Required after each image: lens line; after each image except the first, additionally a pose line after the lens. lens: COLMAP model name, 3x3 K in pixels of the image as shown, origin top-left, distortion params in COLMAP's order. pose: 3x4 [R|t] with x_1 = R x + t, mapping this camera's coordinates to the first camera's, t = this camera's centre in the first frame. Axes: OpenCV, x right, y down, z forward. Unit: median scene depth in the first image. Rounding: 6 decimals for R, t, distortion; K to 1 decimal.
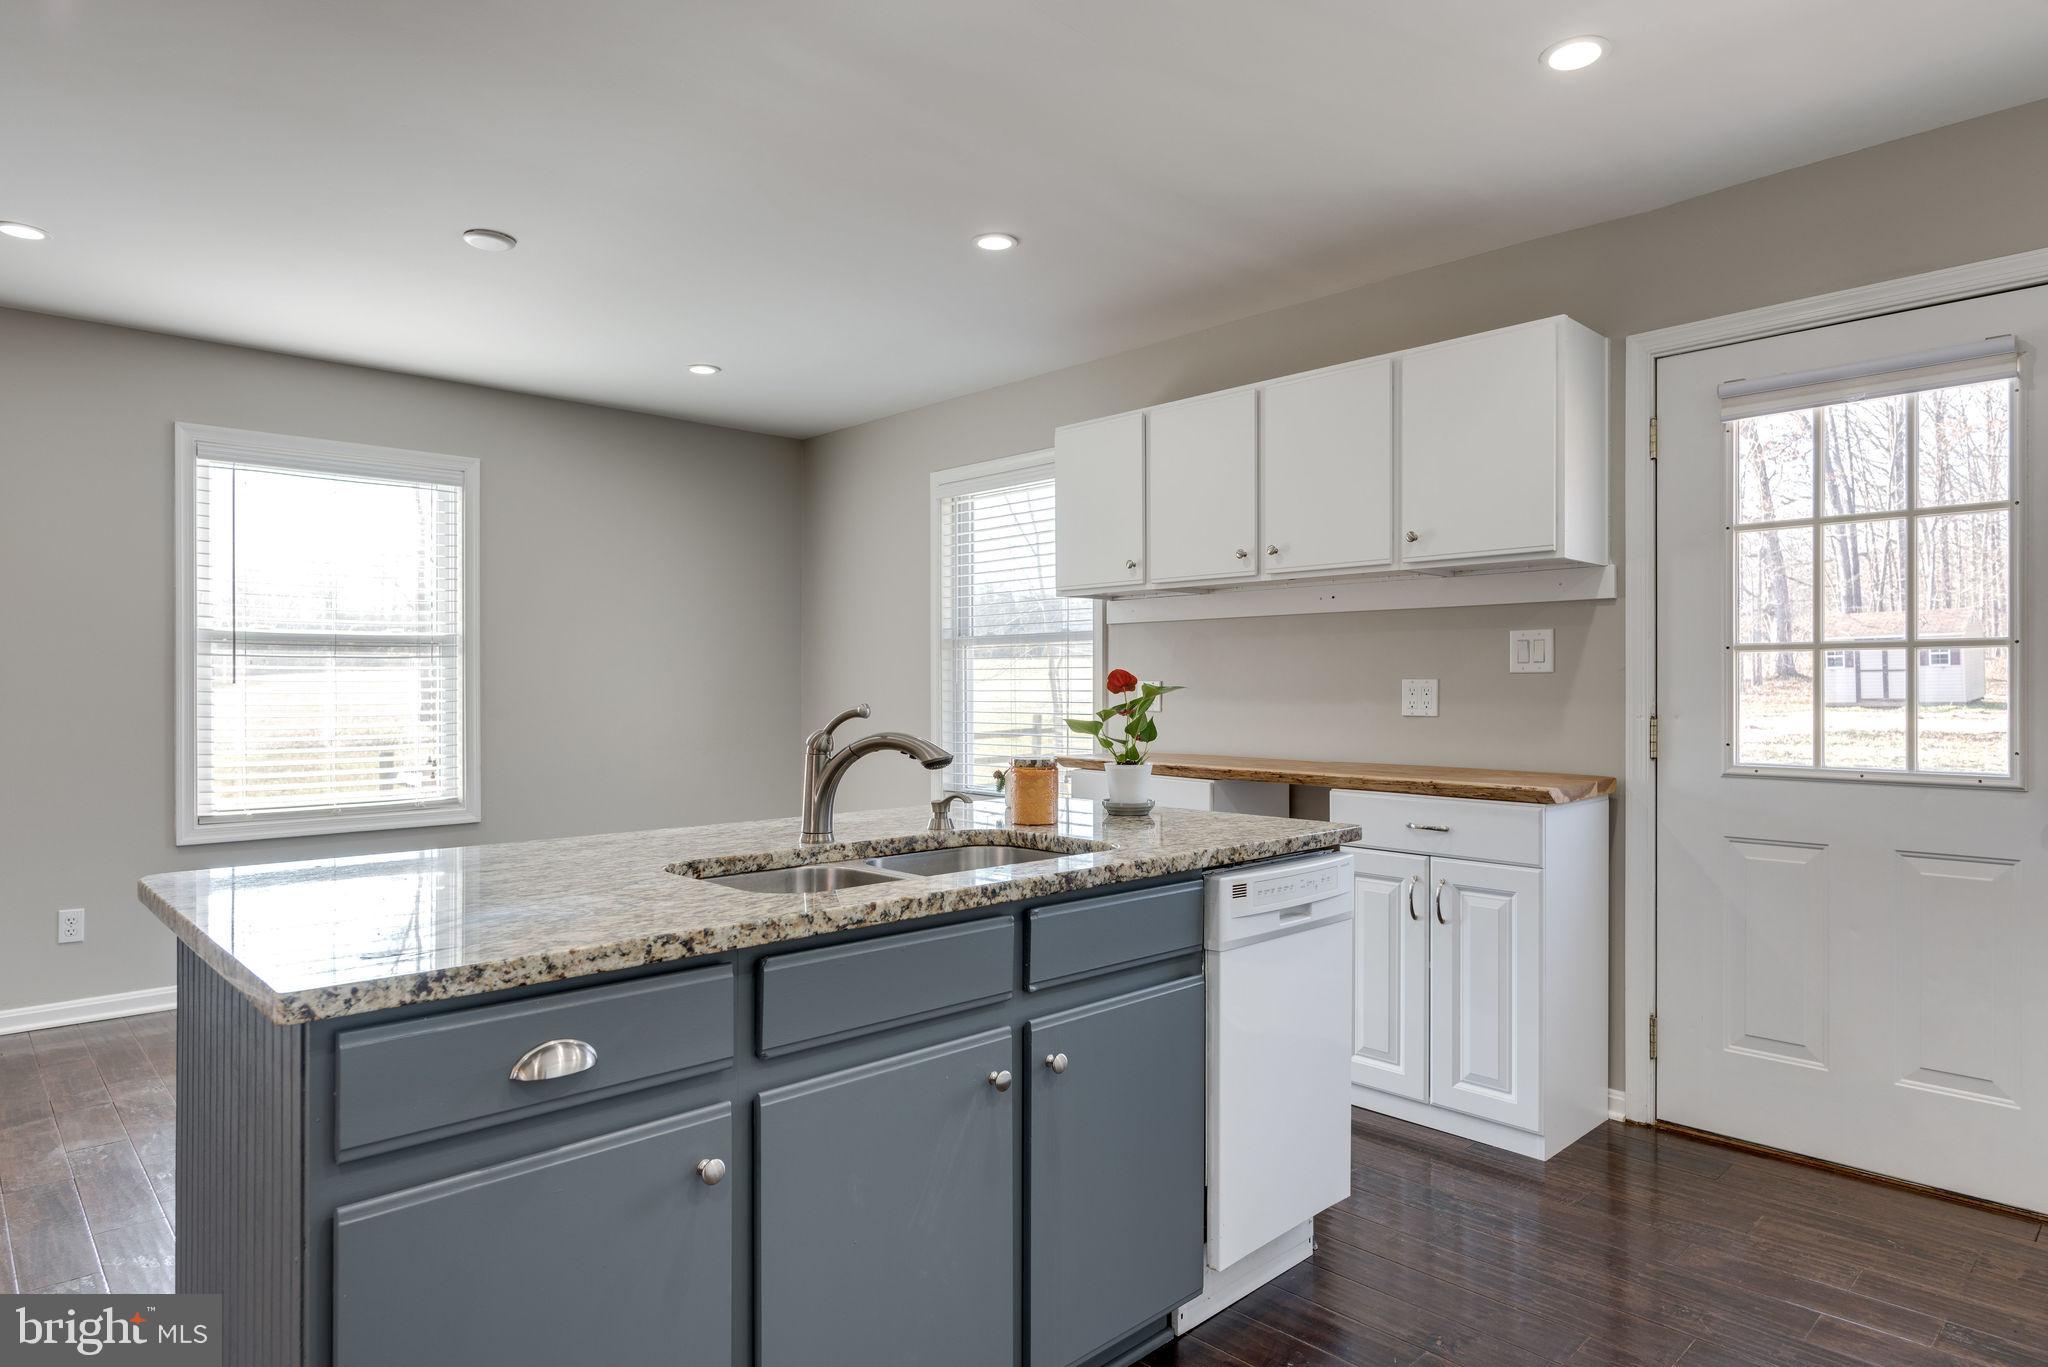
lens RADIAL K [[1174.6, 0, 1024.0], [0, 1174.6, 683.5], [0, 0, 1]] dist [-0.000818, 0.001324]
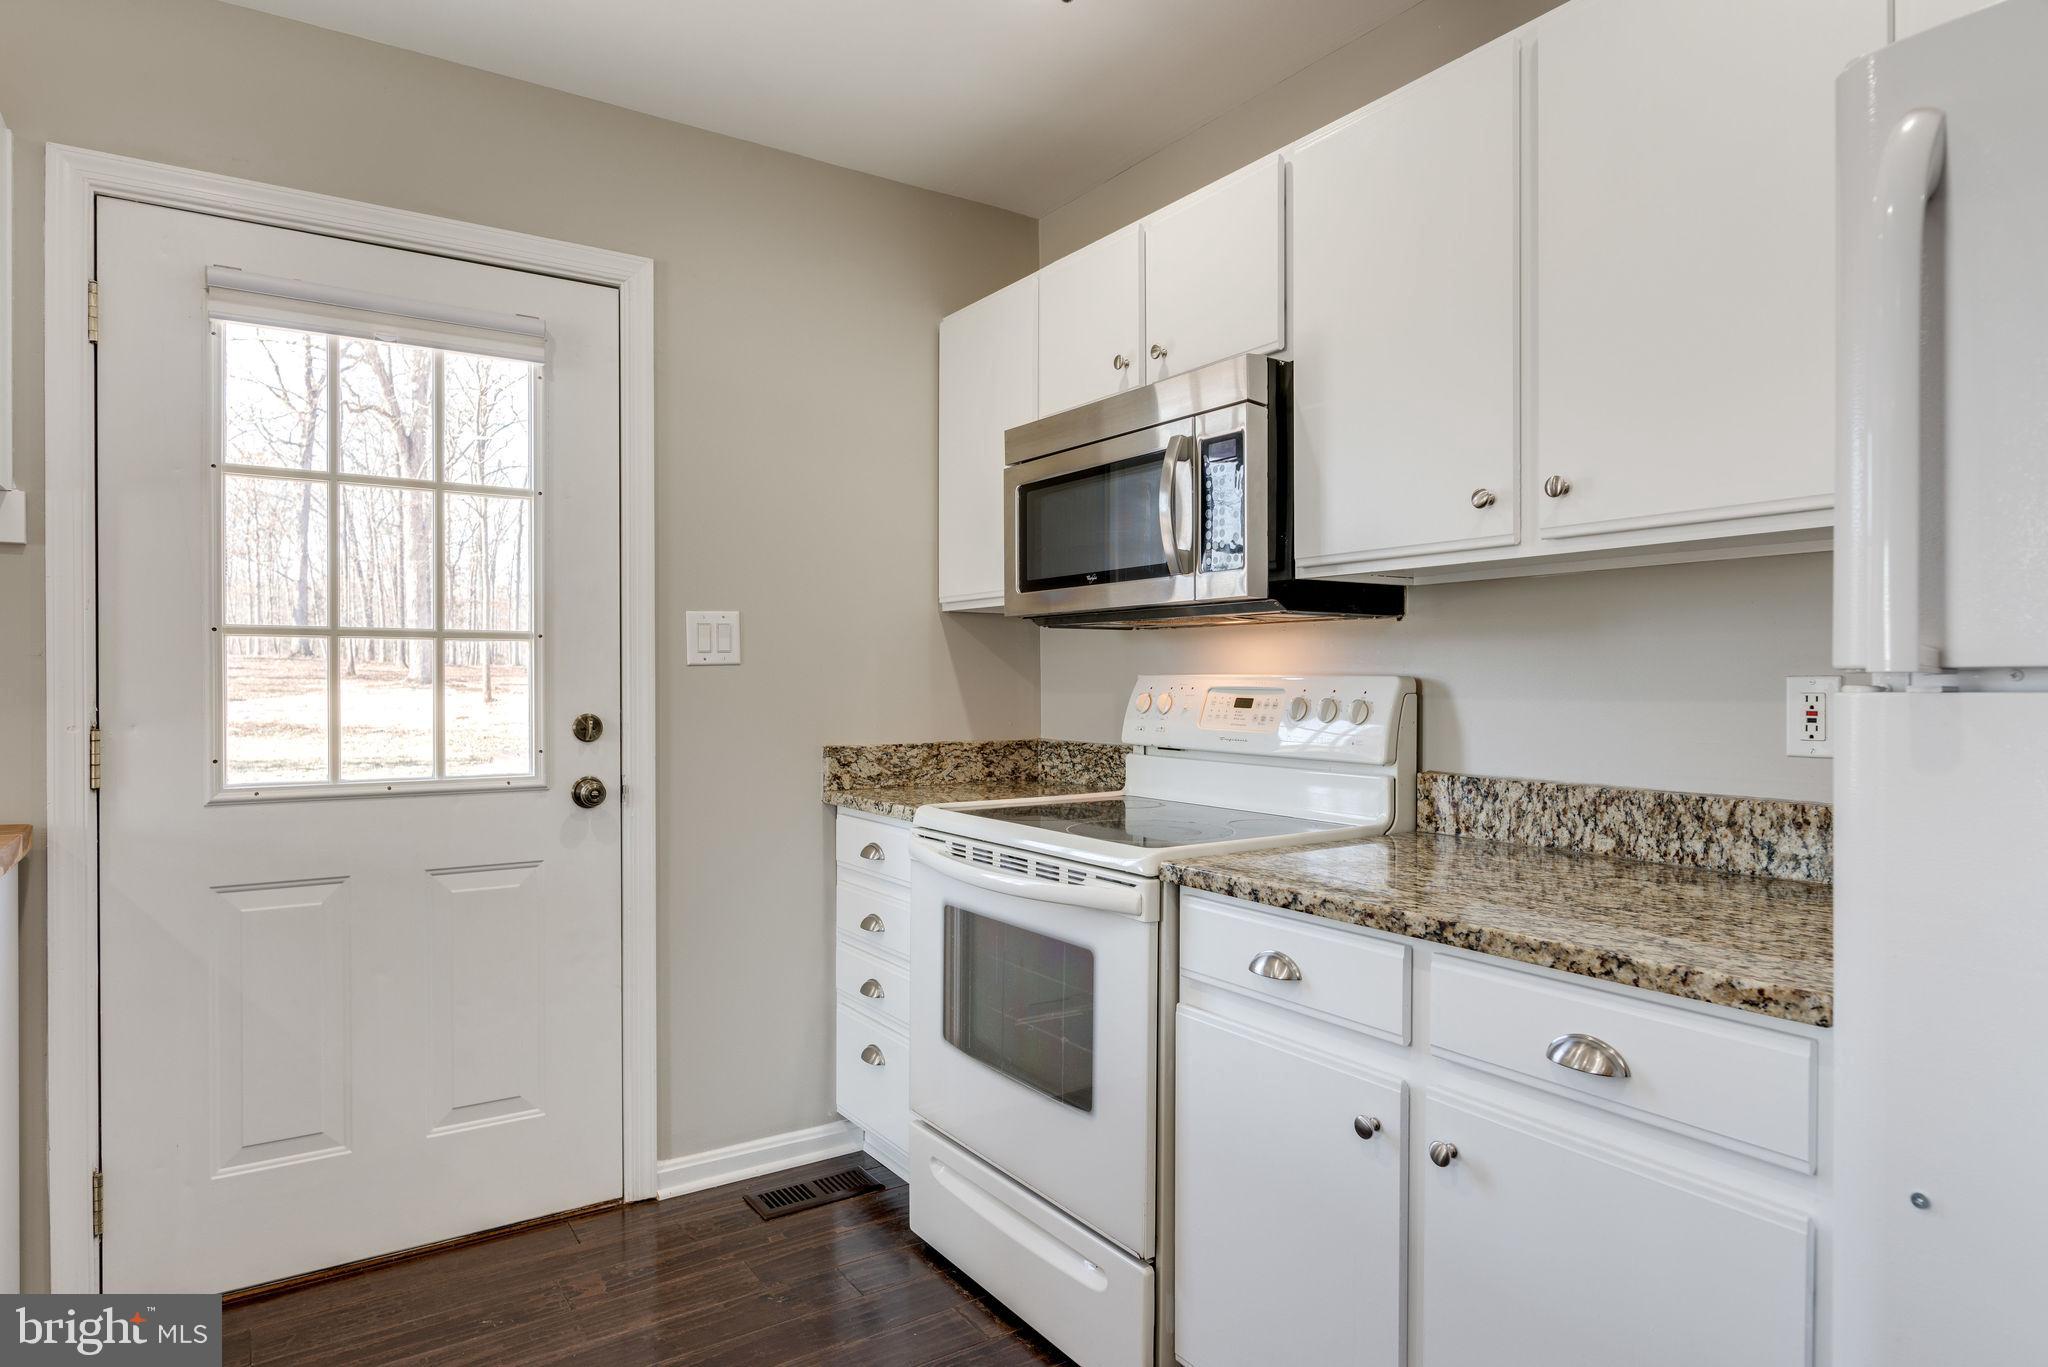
lens RADIAL K [[1174.6, 0, 1024.0], [0, 1174.6, 683.5], [0, 0, 1]] dist [-0.000818, 0.001324]
pose [[0.157898, -0.000318, 0.987455, -0.043207], [-0.003502, 0.999993, 0.000882, 0.001065], [-0.987449, -0.003598, 0.157895, 0.368341]]
